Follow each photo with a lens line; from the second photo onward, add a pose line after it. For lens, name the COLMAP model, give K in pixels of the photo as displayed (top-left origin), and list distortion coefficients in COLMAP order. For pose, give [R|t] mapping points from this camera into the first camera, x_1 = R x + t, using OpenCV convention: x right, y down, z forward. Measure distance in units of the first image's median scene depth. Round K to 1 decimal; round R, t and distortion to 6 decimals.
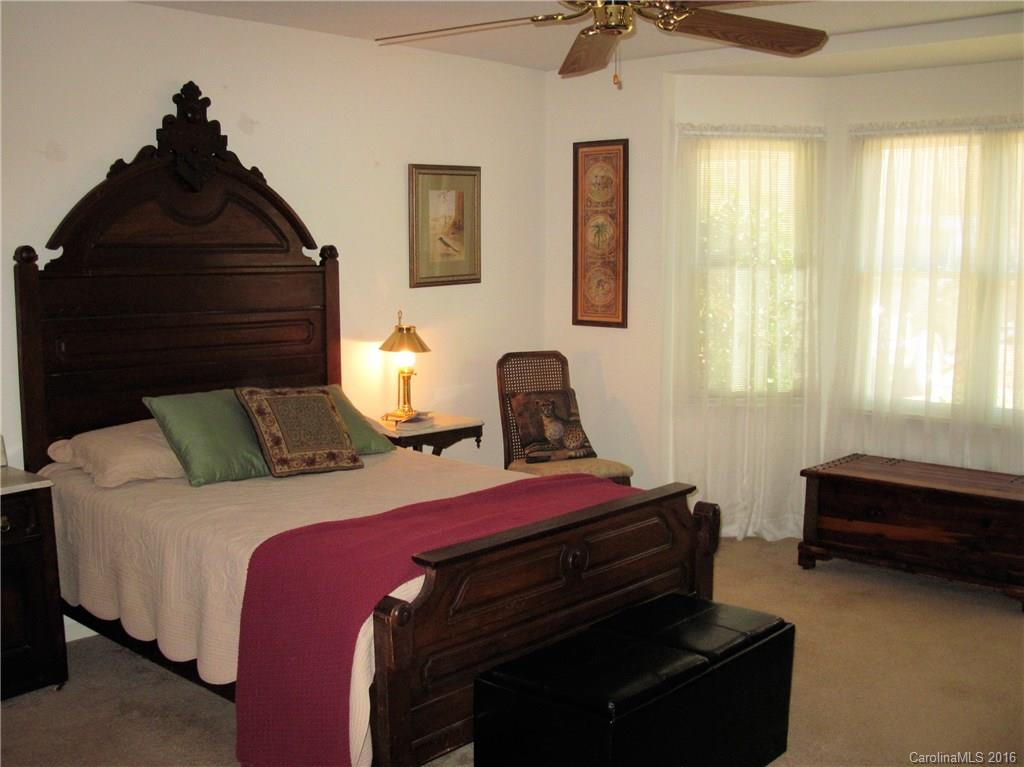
lens RADIAL K [[1115.6, 0, 510.7], [0, 1115.6, 403.4], [0, 0, 1]] dist [-0.208181, 0.217869]
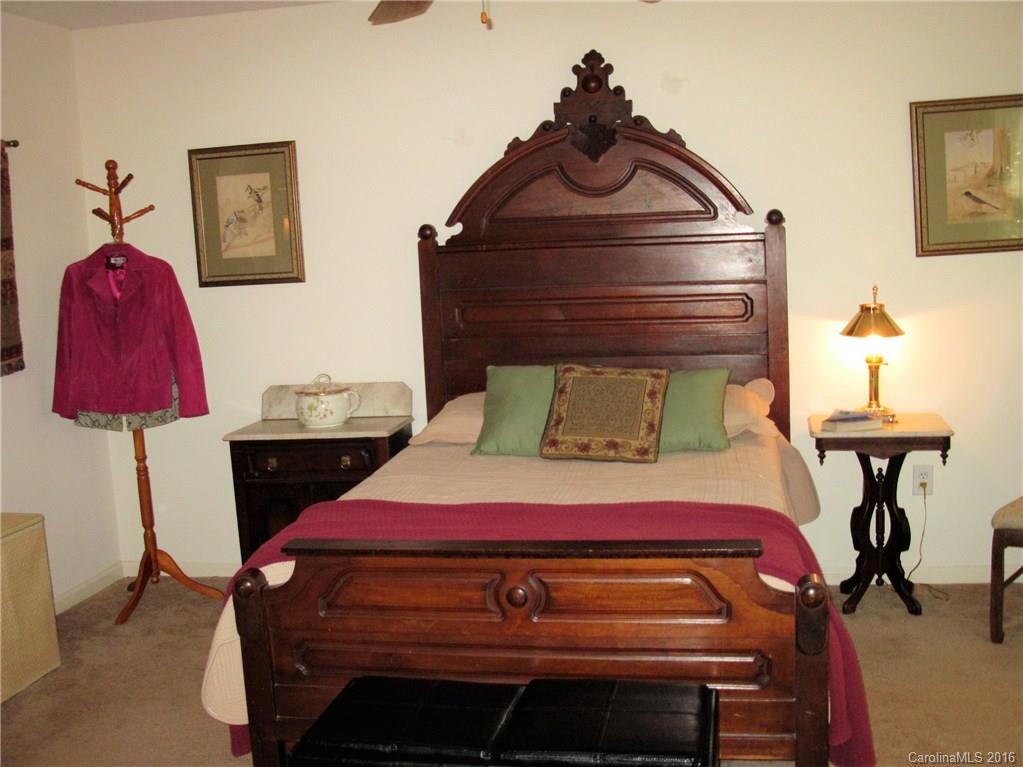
lens RADIAL K [[1176.1, 0, 509.8], [0, 1176.1, 403.3], [0, 0, 1]] dist [-0.224307, 0.381156]
pose [[0.525529, 0.098226, -0.845086, 0.577071], [-0.065397, 0.995038, 0.074987, -0.051191], [0.848258, 0.015858, 0.529345, 0.381427]]
